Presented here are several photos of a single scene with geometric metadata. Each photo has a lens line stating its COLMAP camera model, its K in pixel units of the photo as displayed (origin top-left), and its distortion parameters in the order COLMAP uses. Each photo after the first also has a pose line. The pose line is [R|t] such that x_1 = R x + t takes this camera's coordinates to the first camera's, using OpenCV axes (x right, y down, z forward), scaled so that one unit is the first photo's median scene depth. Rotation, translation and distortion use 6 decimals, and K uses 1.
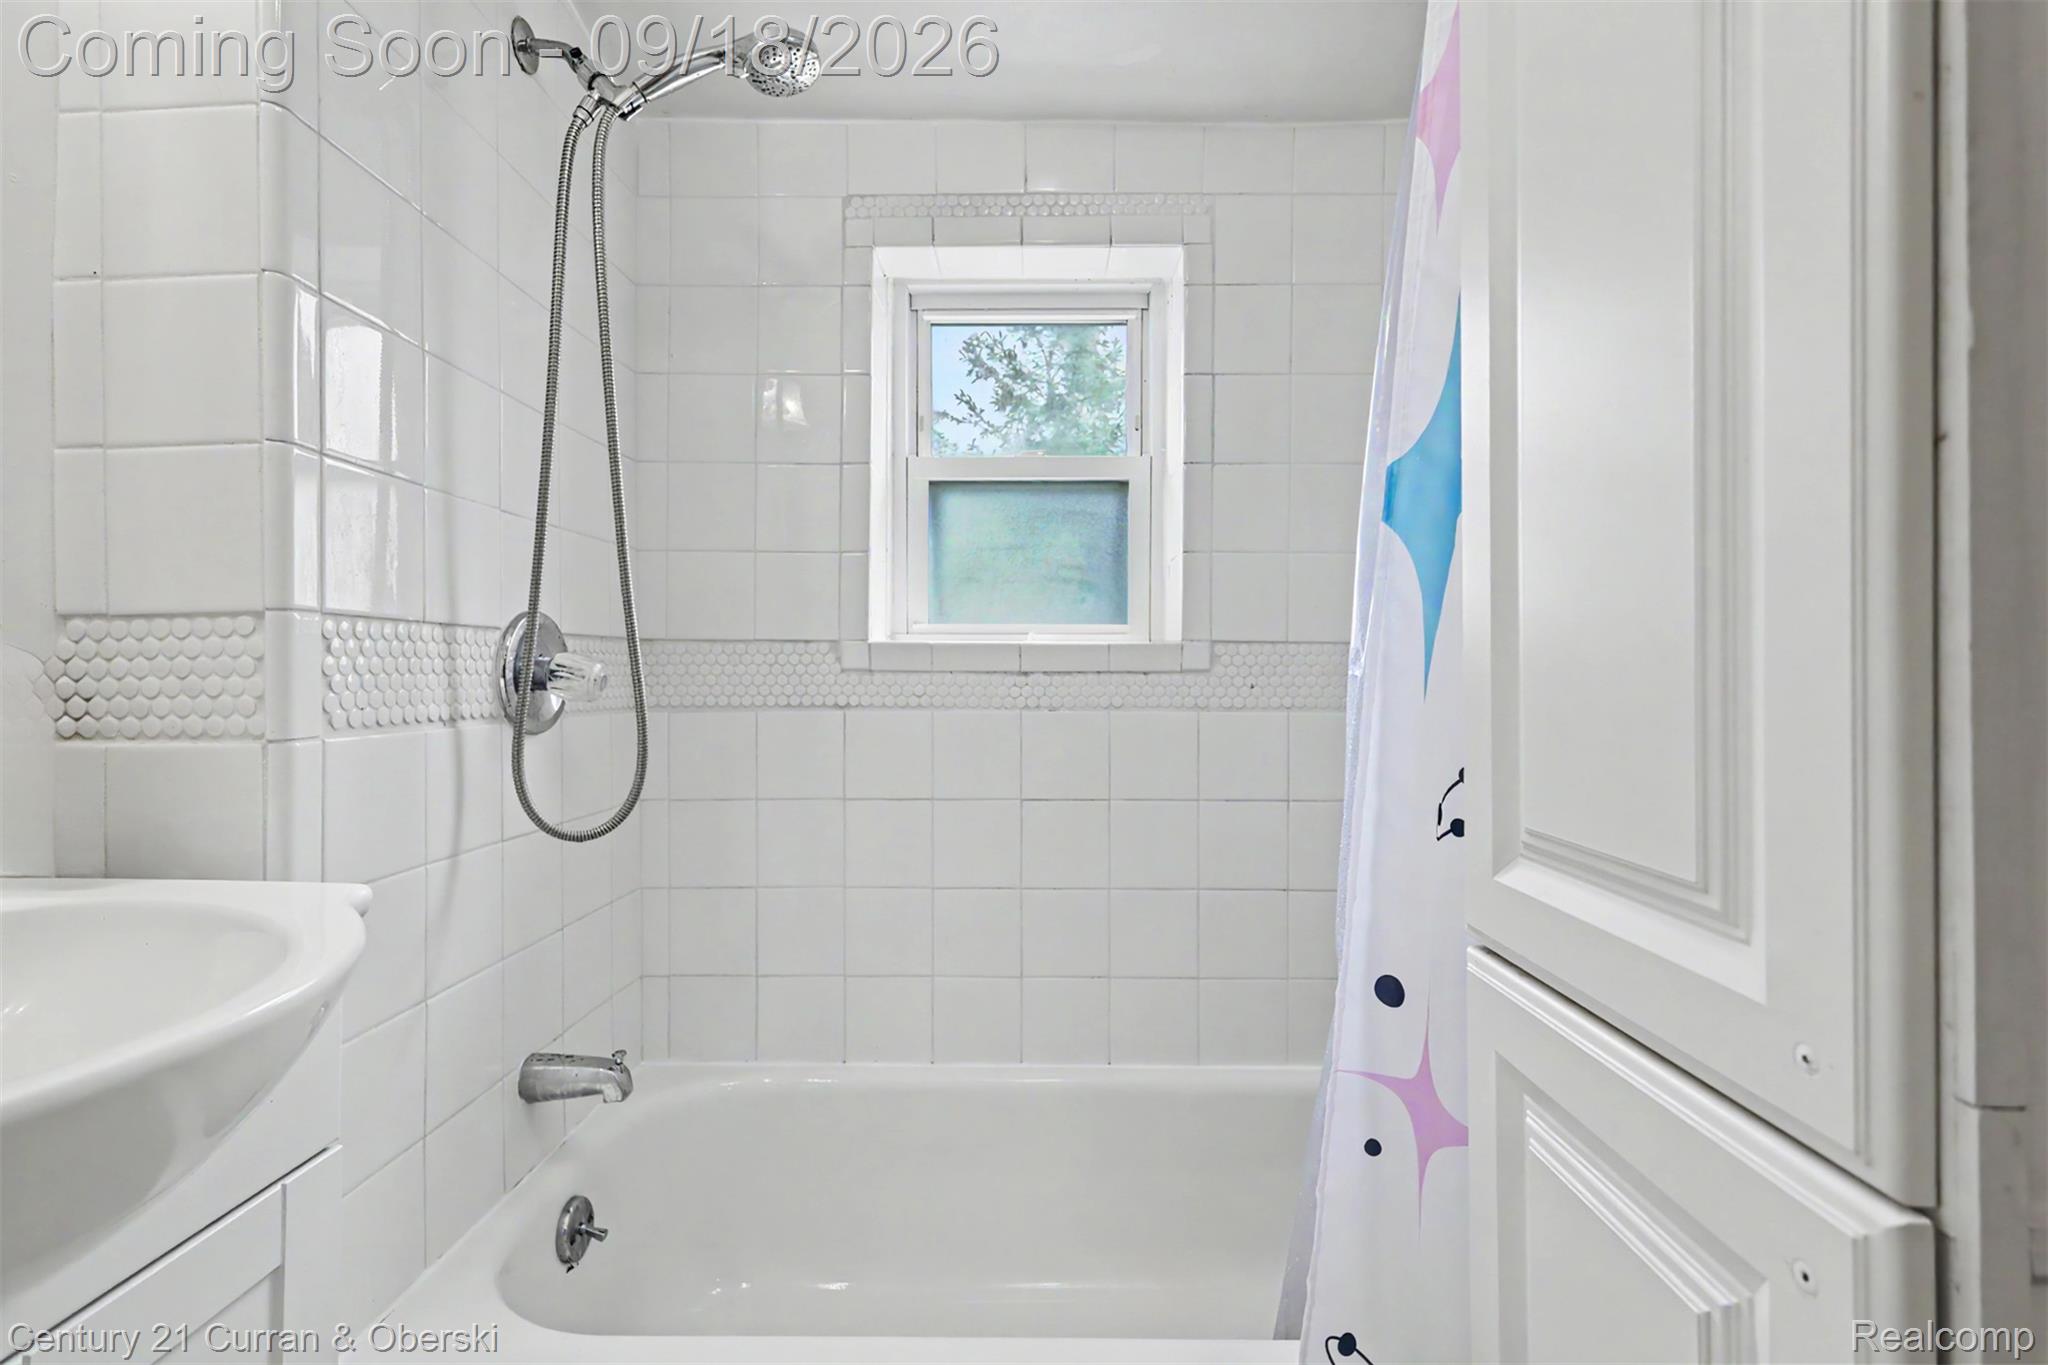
lens RADIAL K [[959.2, 0, 1027.6], [0, 959.2, 671.9], [0, 0, 1]] dist [0.014172, 0.000977]
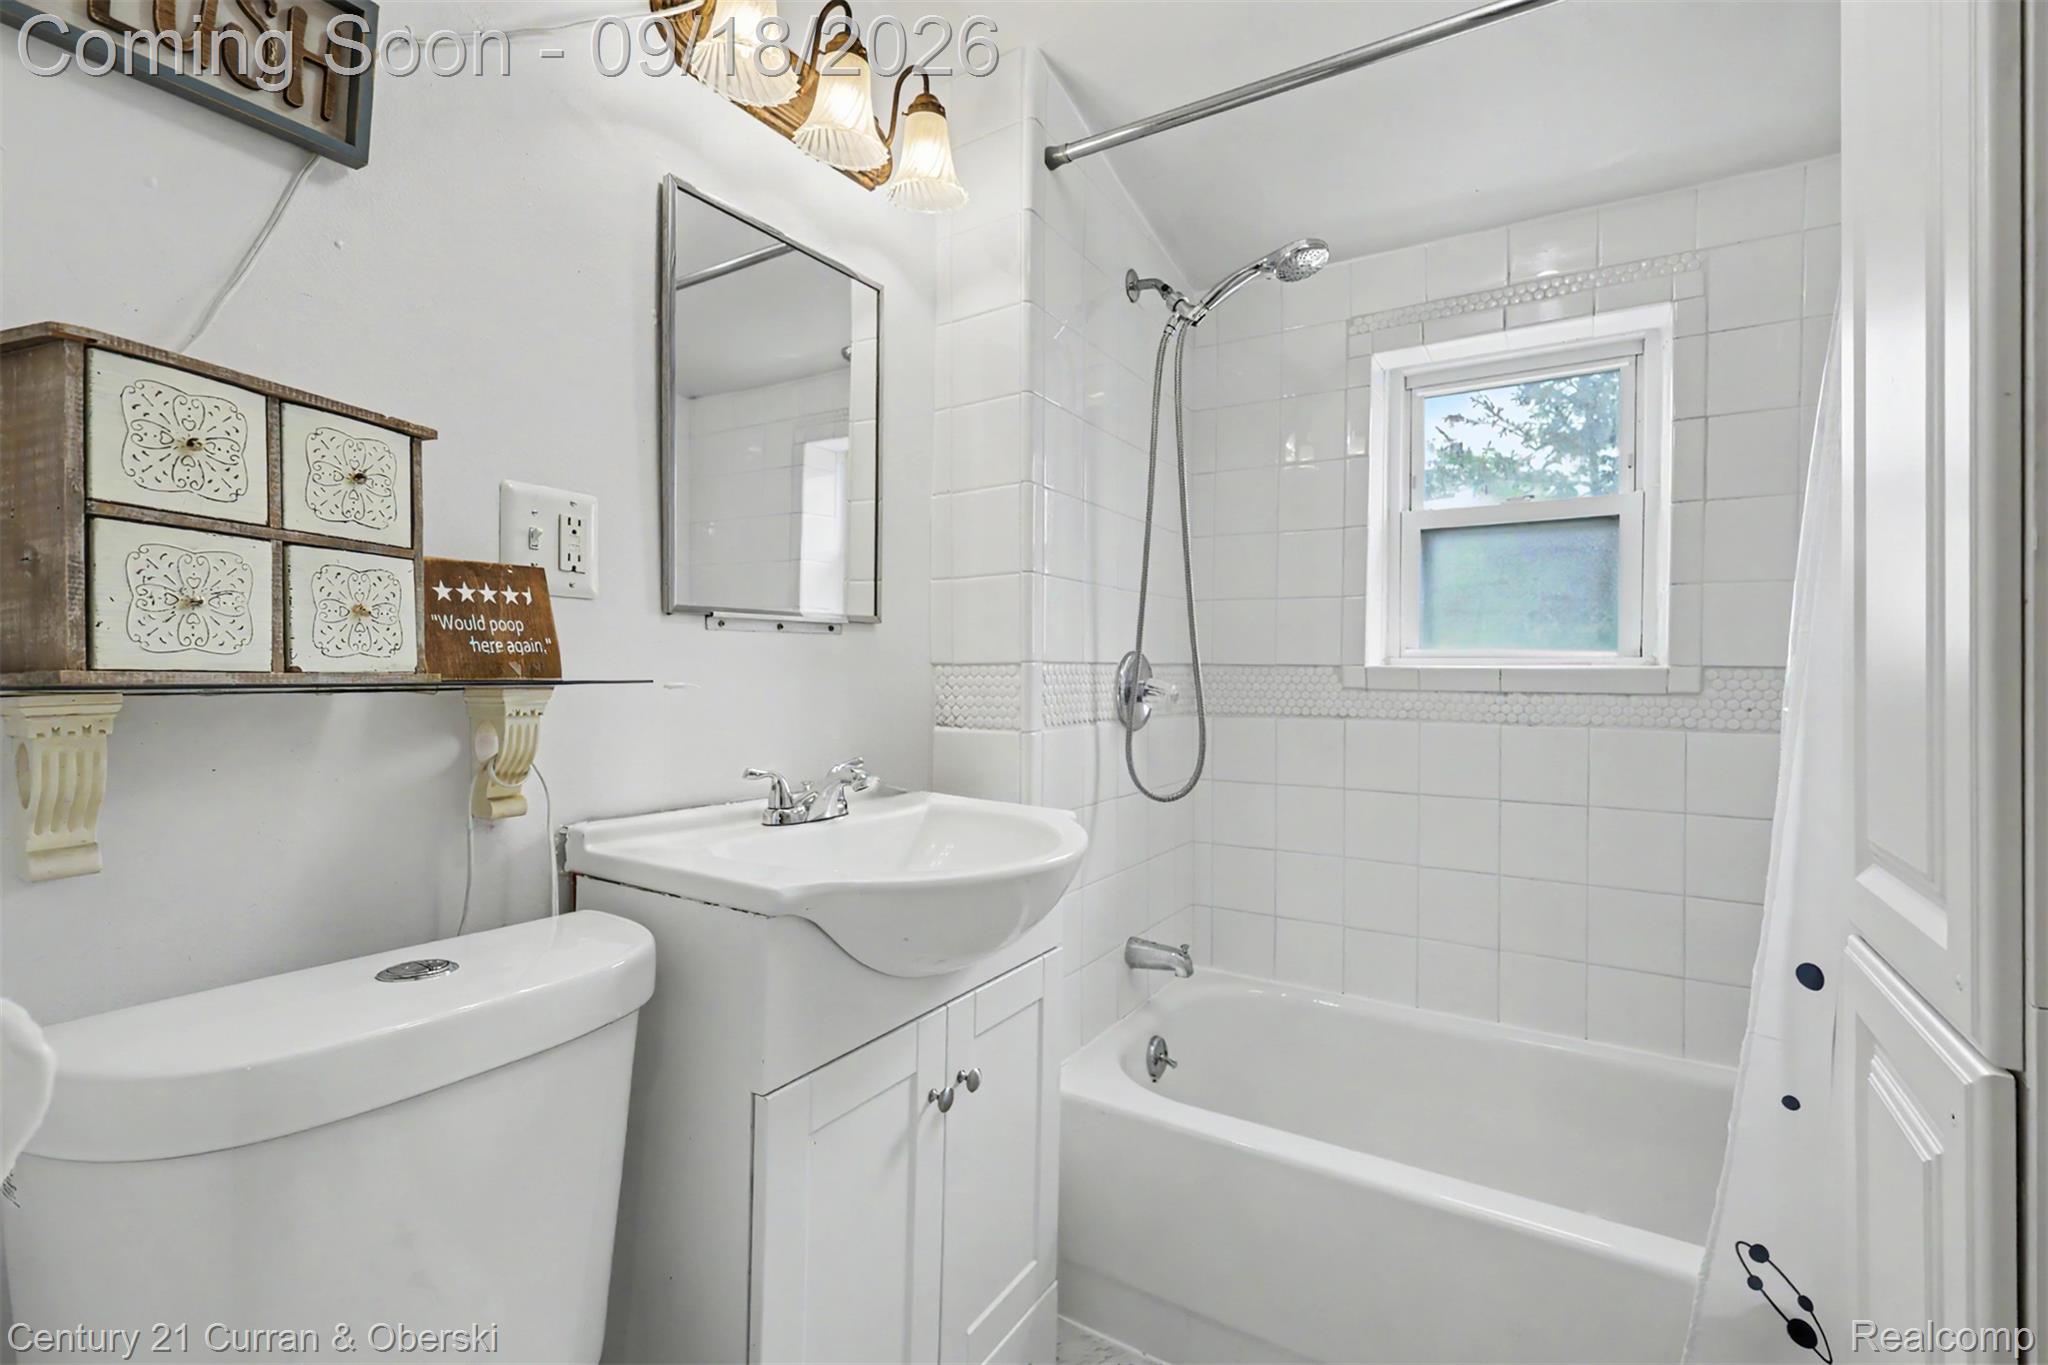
lens RADIAL K [[899.5, 0, 1026.2], [0, 899.5, 675.3], [0, 0, 1]] dist [-0.001712, -0.000280]
pose [[0.858851, 0.008114, -0.512160, 0.059502], [-0.005411, 0.999962, 0.006767, -0.025584], [0.512196, -0.003041, 0.858863, -0.255090]]
